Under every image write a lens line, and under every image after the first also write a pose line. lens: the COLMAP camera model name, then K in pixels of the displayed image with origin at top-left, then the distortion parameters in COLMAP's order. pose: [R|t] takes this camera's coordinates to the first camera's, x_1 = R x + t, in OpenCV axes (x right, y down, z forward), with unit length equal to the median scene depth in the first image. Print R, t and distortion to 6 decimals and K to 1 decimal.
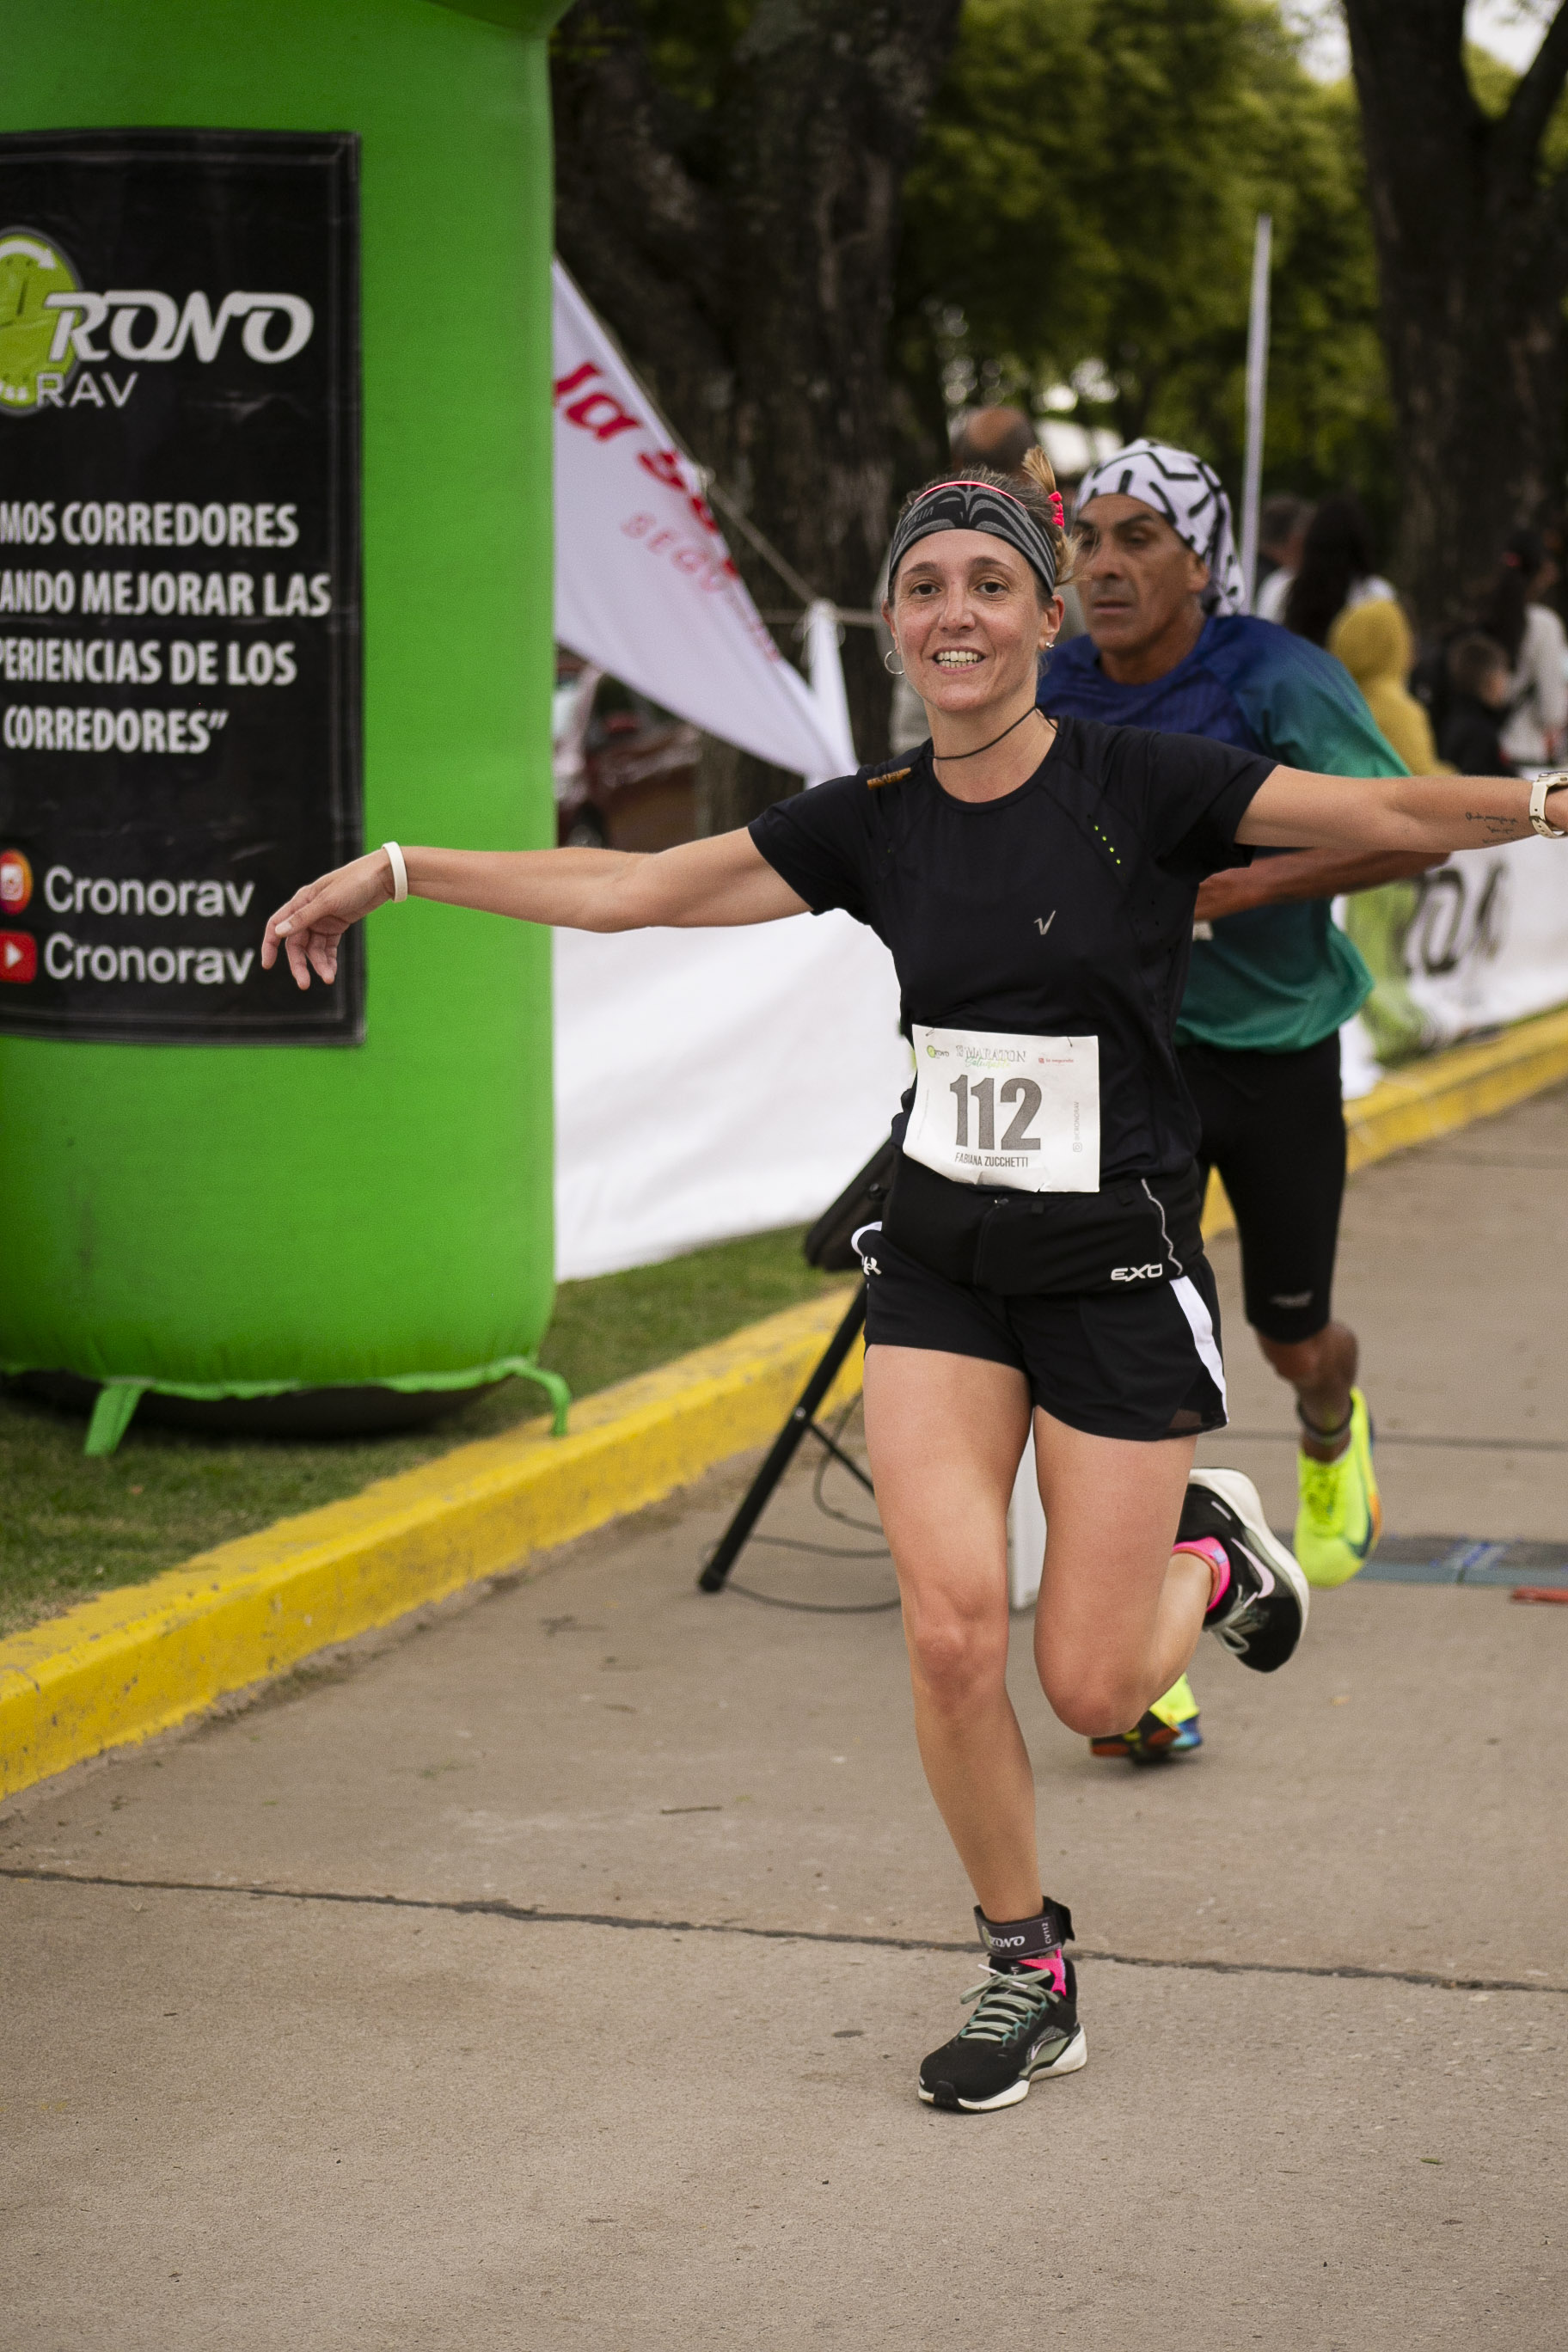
lens RADIAL K [[6030.4, 0, 823.9], [0, 6030.4, 1235.5], [0, 0, 1]] dist [0.056295, 0.961946]
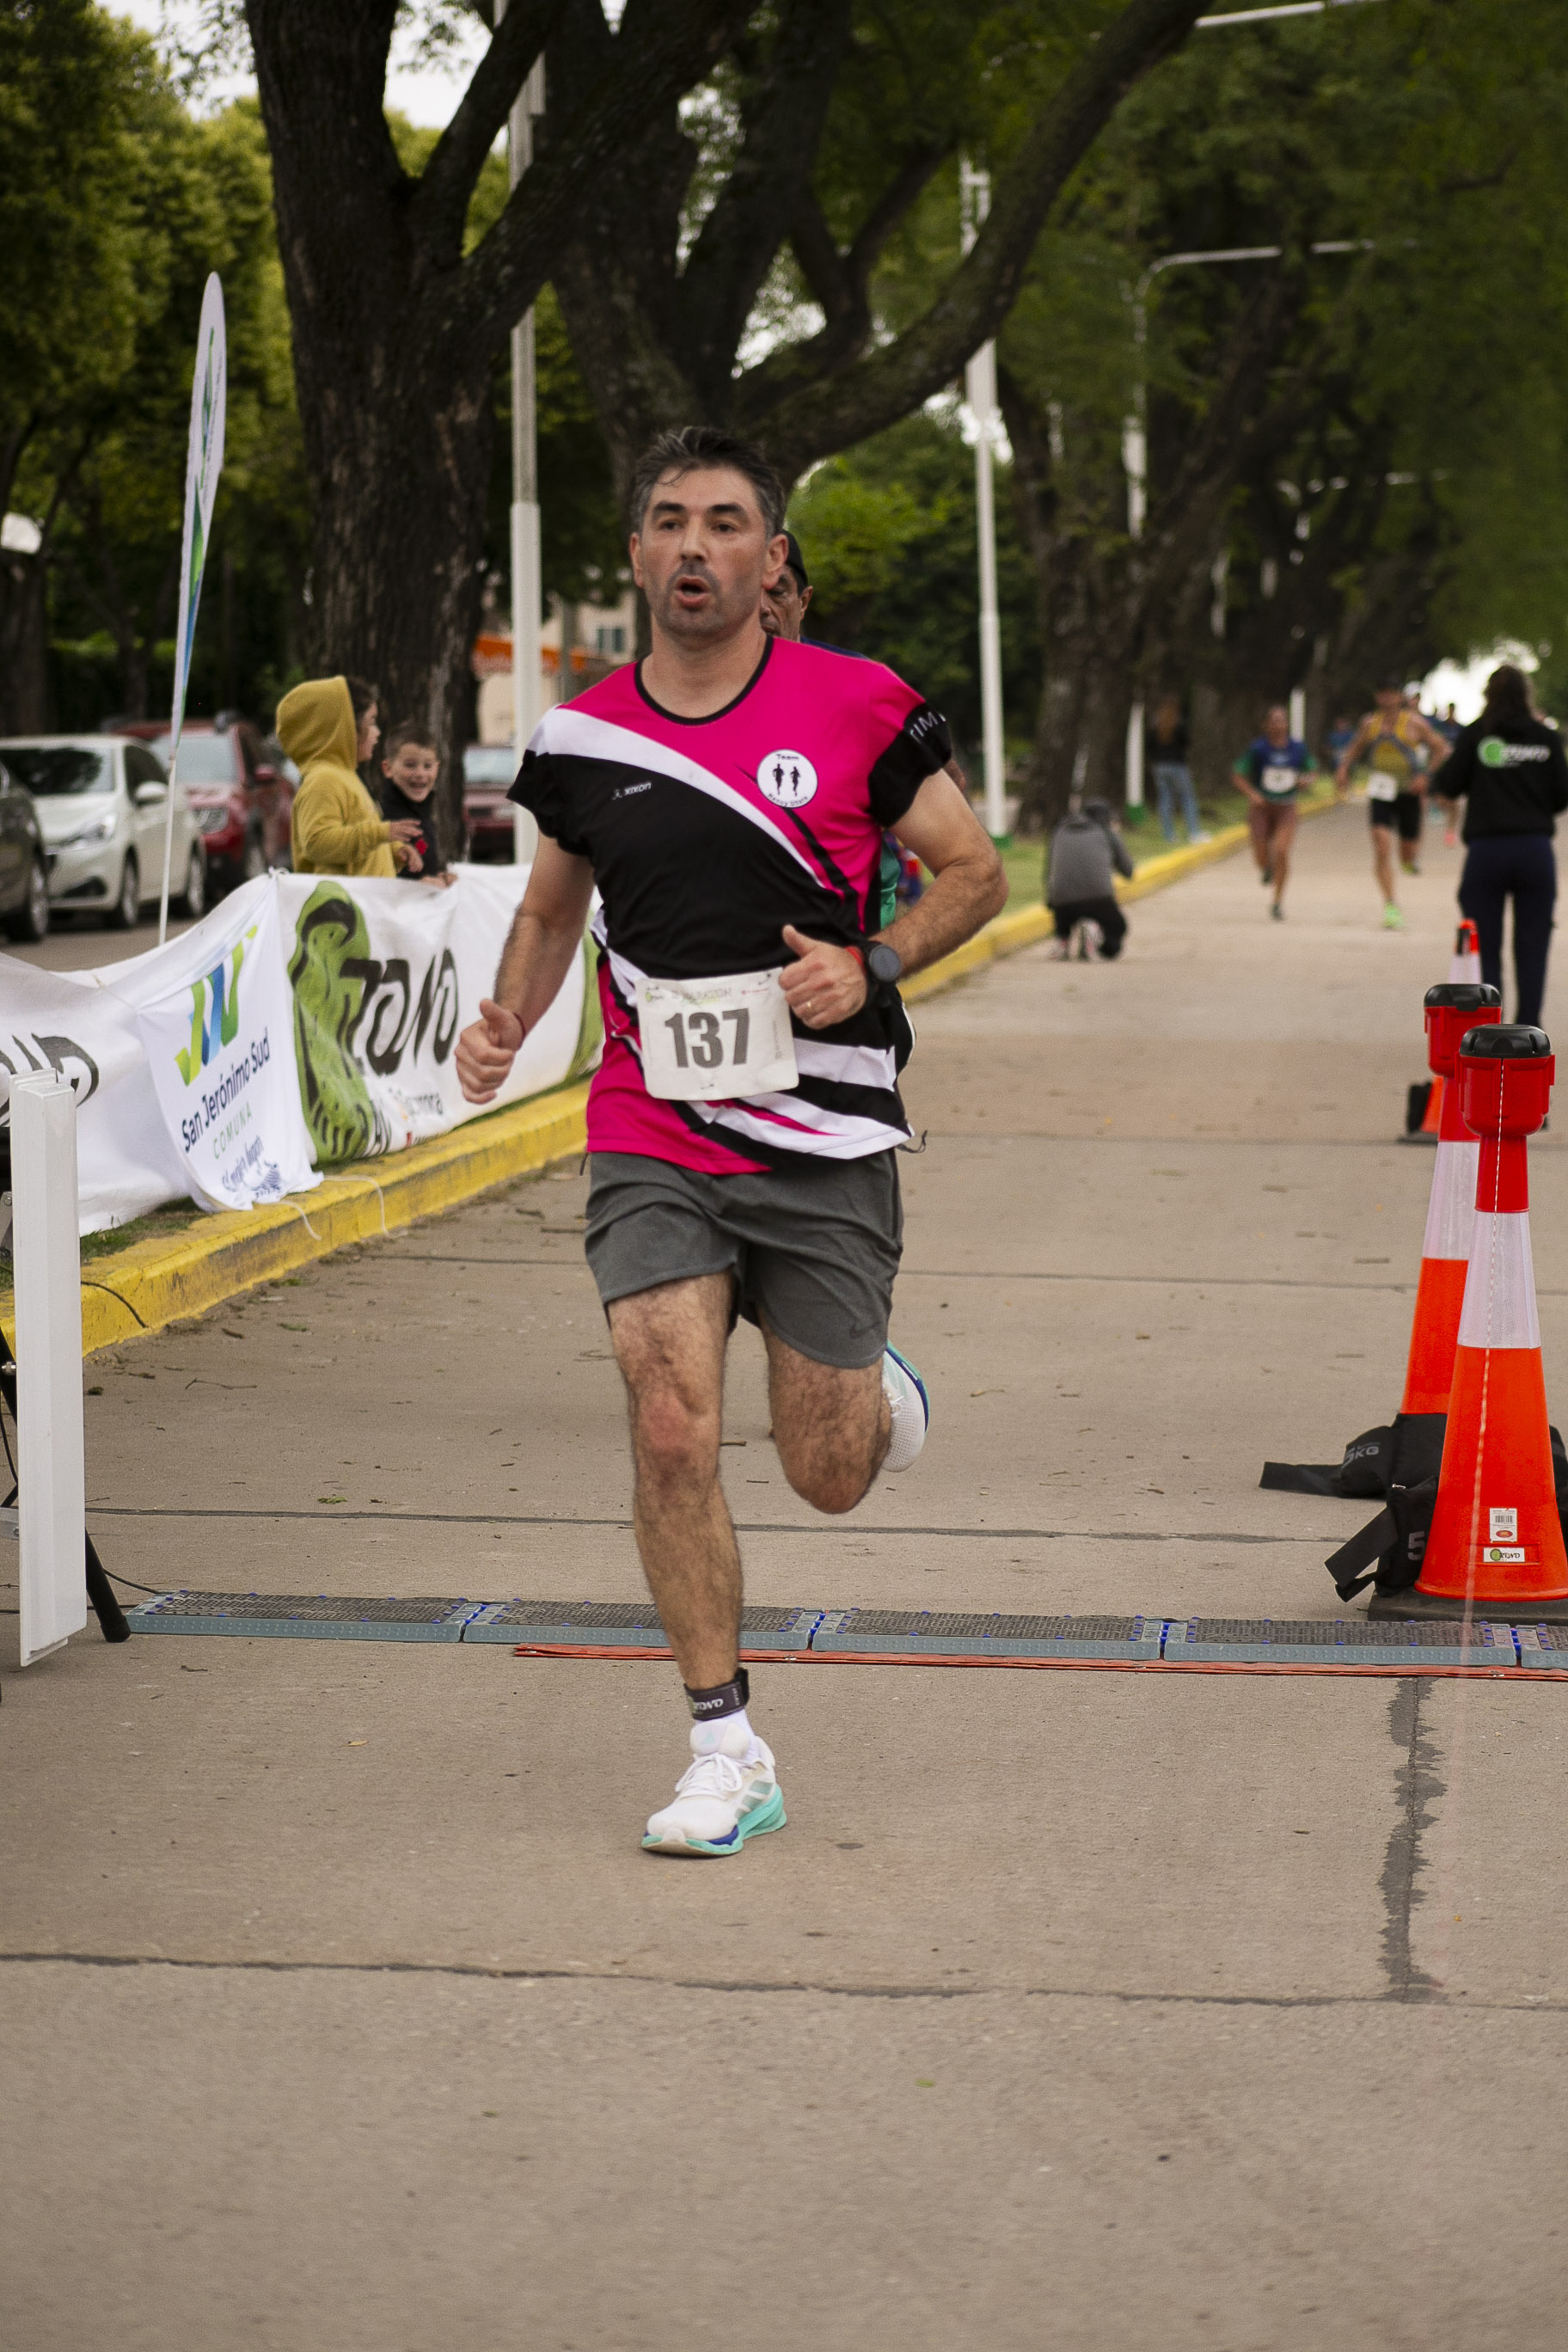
lens RADIAL K [[6579.1, 0, 789.2], [0, 6579.1, 1307.7], [0, 0, 1]] dist [0.183526, 0.665164]
pose [[0.985361, 0.000293, 0.170480, -0.029636], [0.001690, 0.999933, -0.011484, 0.015472], [-0.170472, 0.011604, 0.985294, -0.098005]]
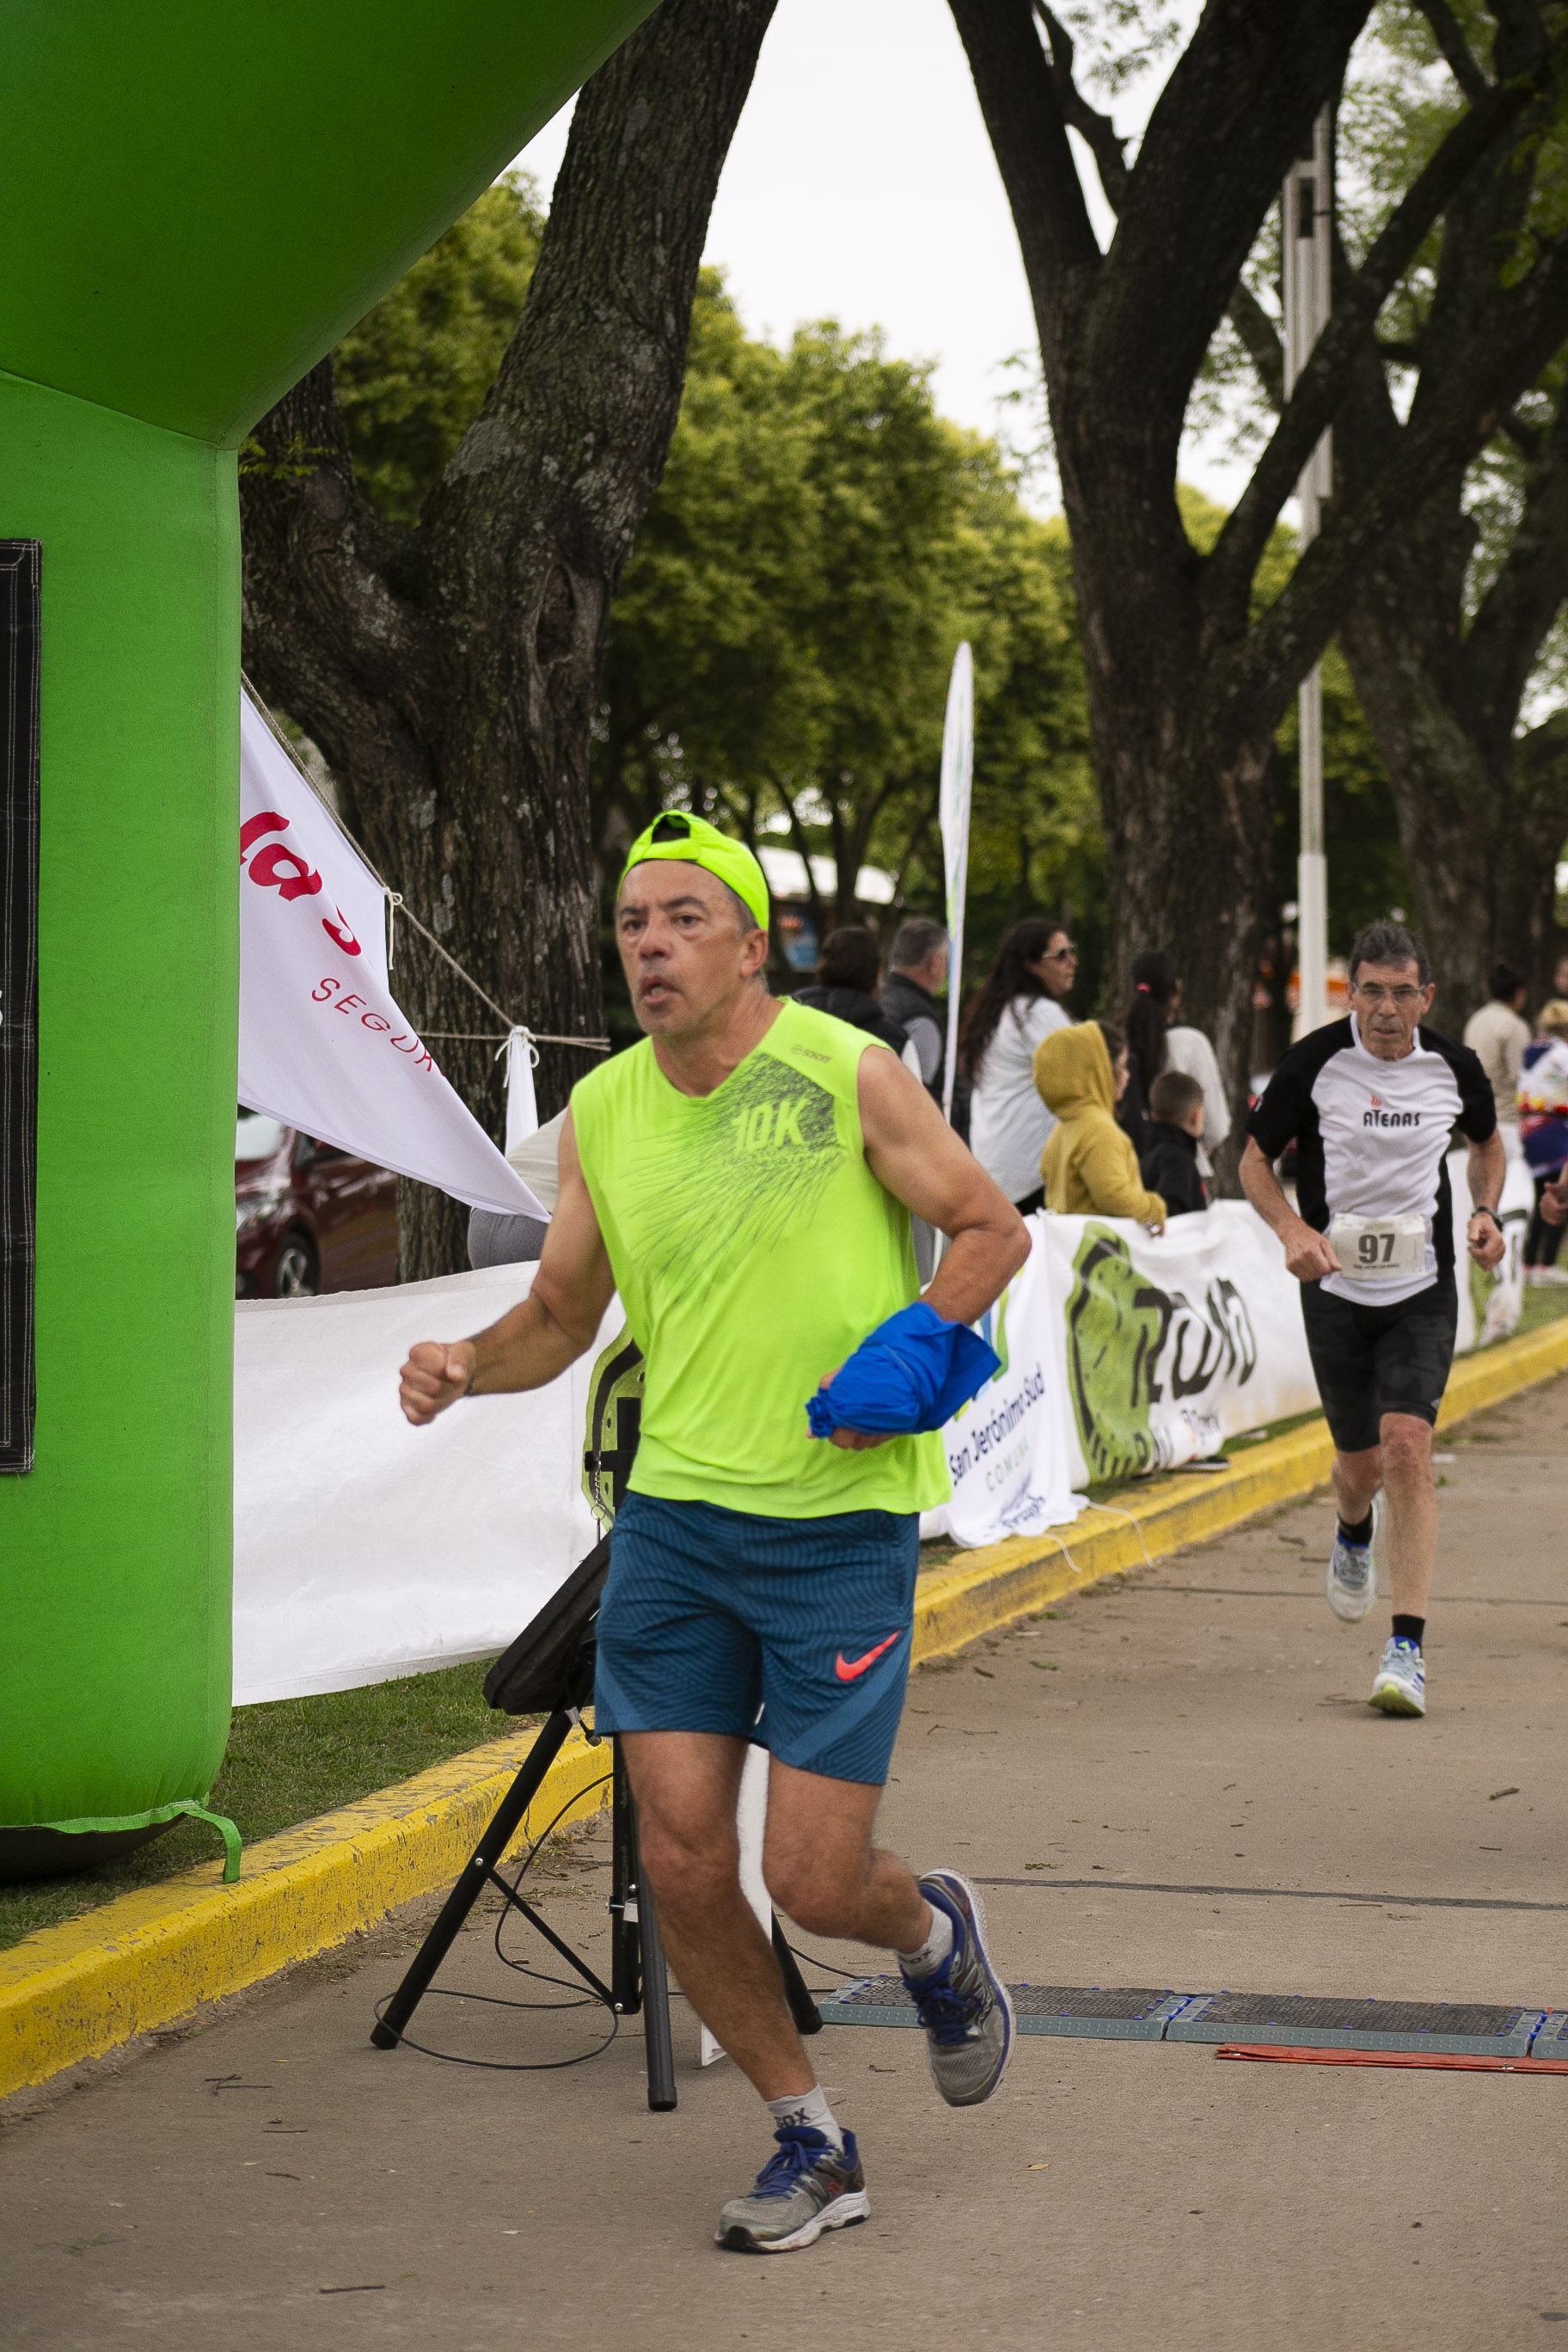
lens RADIAL K [[6030.4, 0, 823.9], [0, 6030.4, 1235.5], [0, 0, 1]] dist [0.056295, 0.961946]
pose [[0.998873, 0.008269, 0.046727, 0.005143], [-0.005006, 0.997568, -0.069524, -0.003371], [-0.047188, 0.069212, 0.996485, 0.032643]]
